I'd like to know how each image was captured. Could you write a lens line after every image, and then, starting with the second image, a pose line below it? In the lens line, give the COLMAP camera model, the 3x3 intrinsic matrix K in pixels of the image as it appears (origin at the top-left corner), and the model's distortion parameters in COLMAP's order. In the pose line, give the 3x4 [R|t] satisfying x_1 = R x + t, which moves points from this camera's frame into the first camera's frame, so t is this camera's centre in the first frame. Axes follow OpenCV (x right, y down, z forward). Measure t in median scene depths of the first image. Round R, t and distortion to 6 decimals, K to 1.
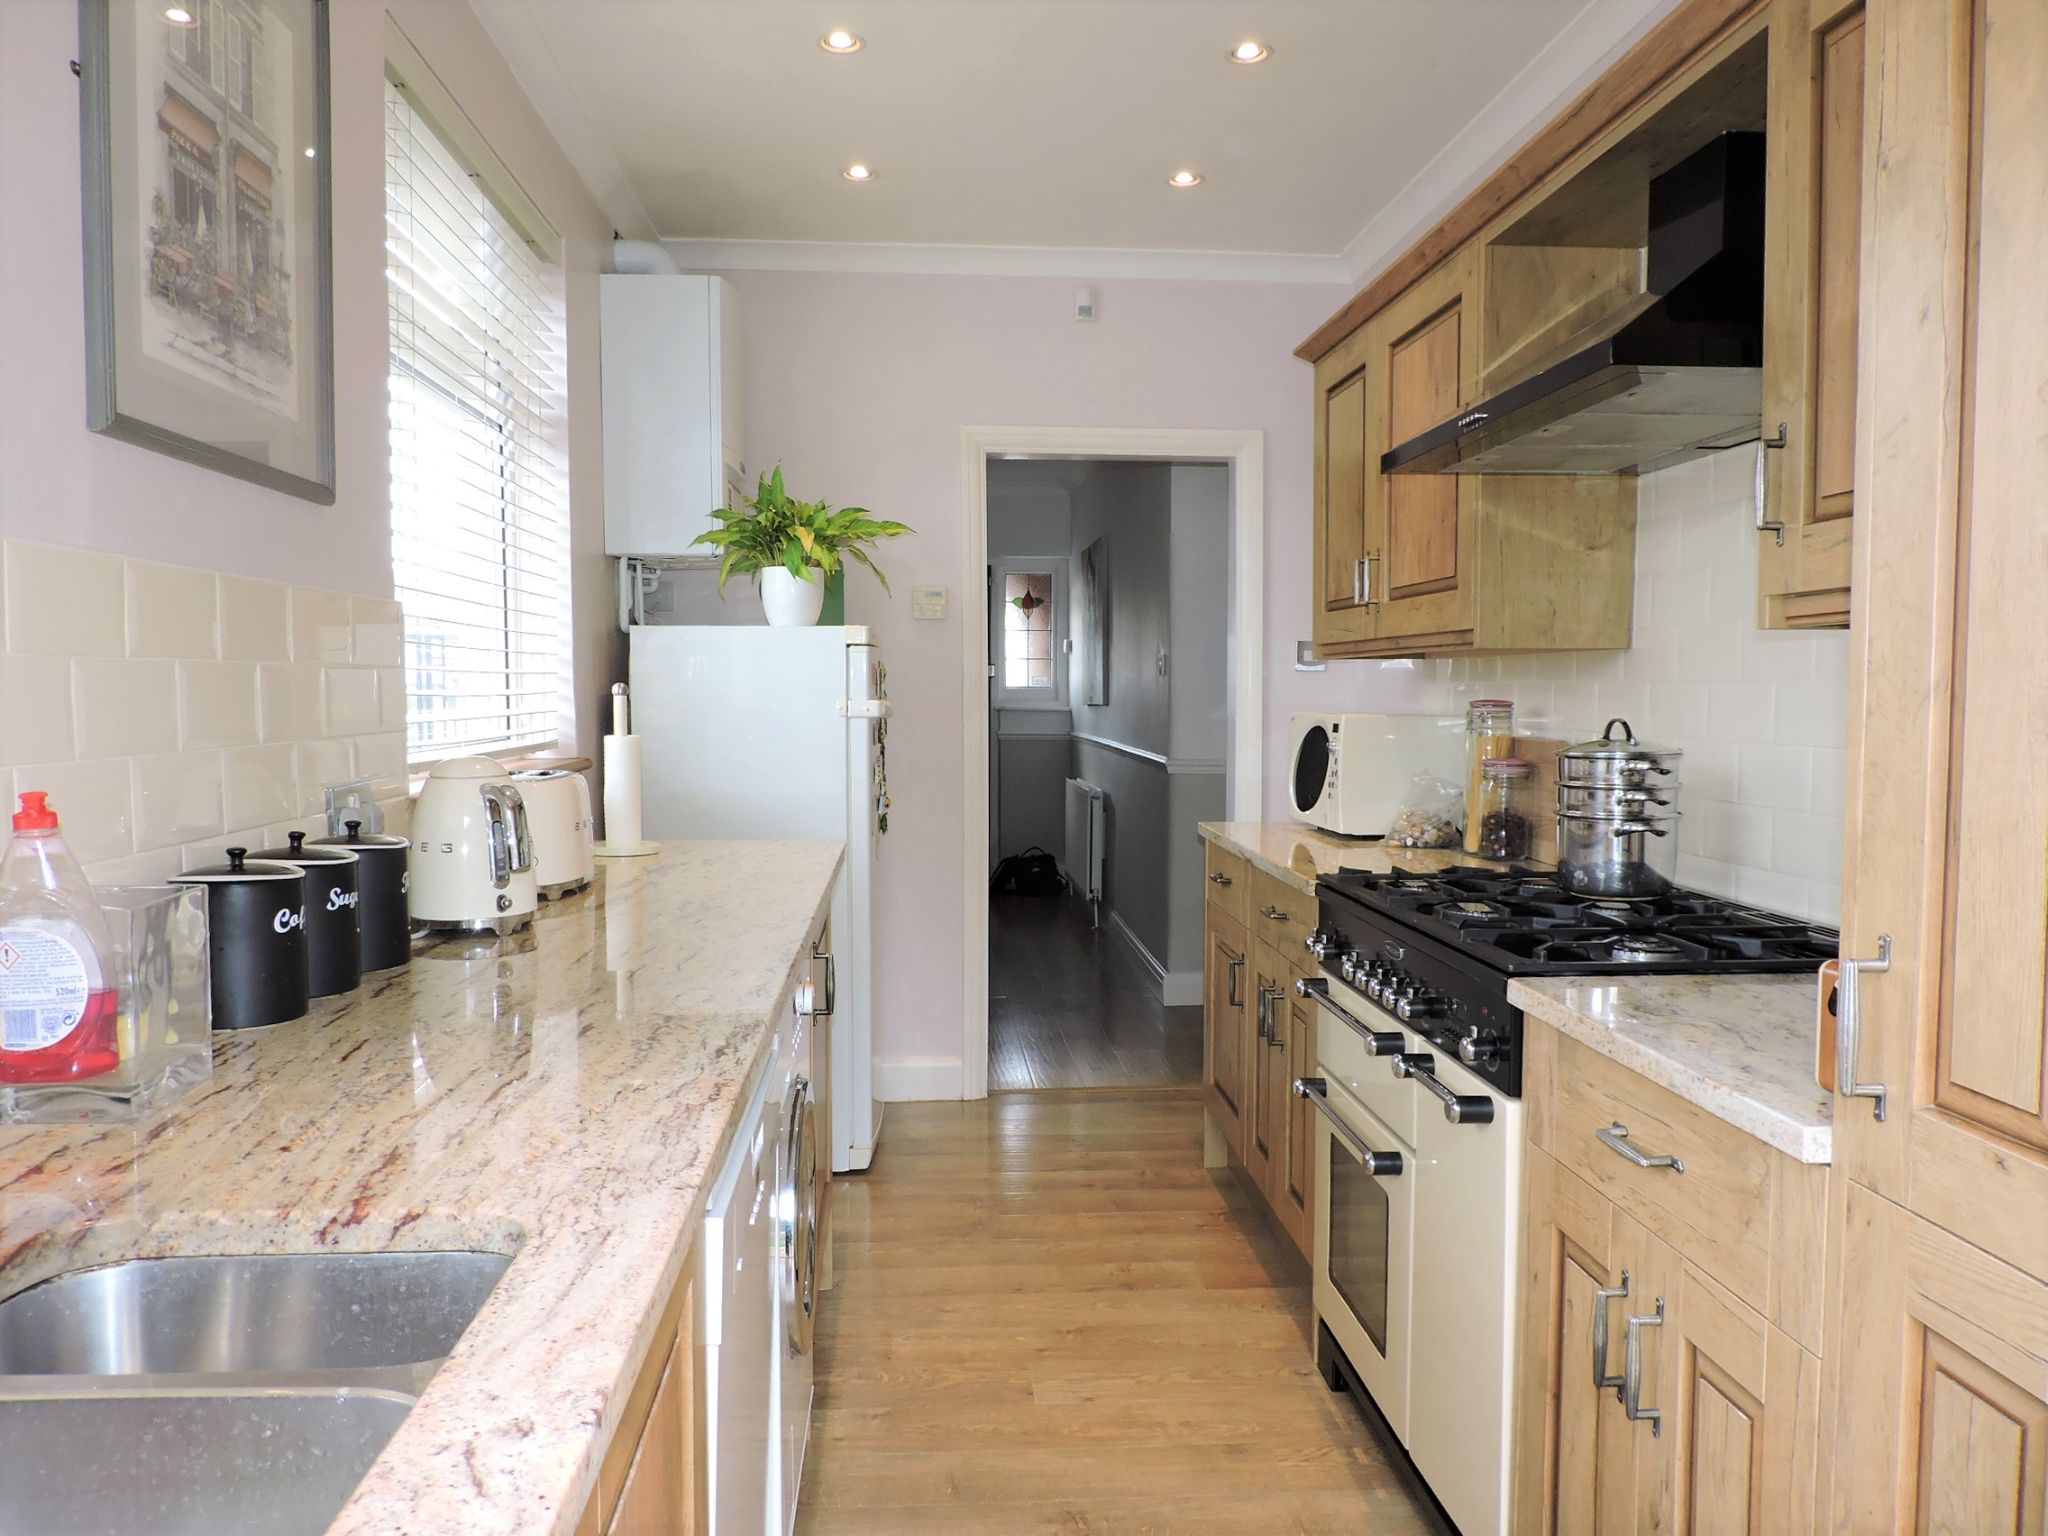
lens RADIAL K [[1480.1, 0, 1022.5], [0, 1480.1, 766.1], [0, 0, 1]] dist [0.007154, -0.019152]
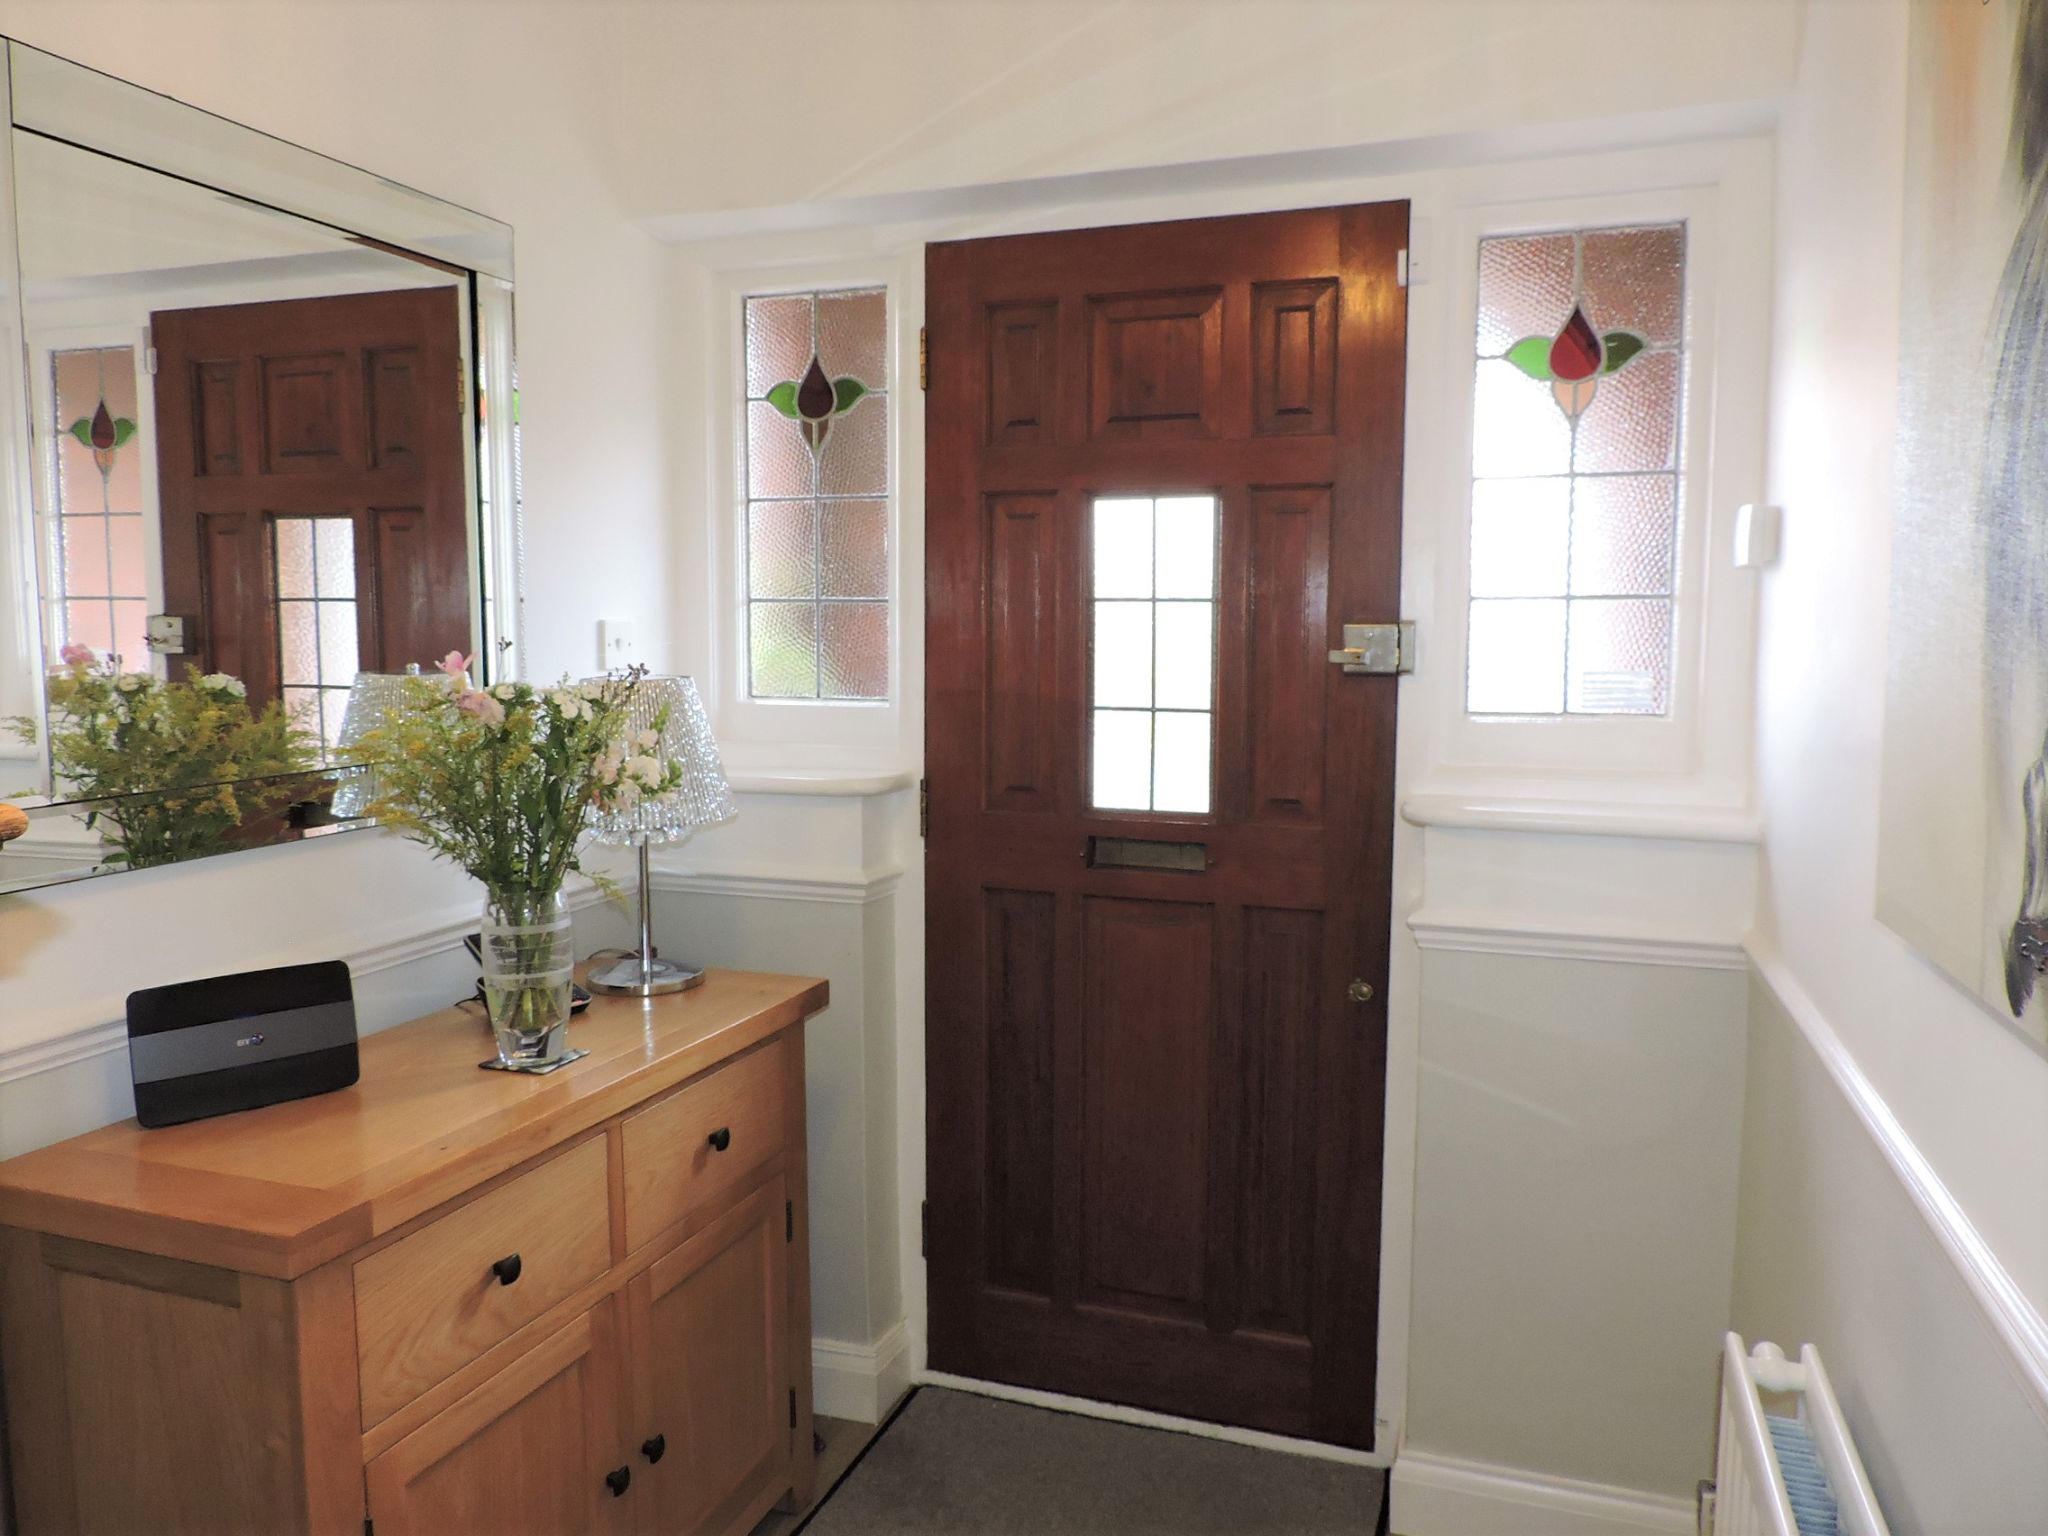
lens RADIAL K [[1480.1, 0, 1024.9], [0, 1480.1, 767.0], [0, 0, 1]] dist [0.007154, -0.019152]
pose [[0.912602, 0.038182, -0.407063, 0.022275], [-0.021935, 0.998768, 0.044508, -0.054675], [0.408261, -0.031689, 0.912315, 0.753744]]
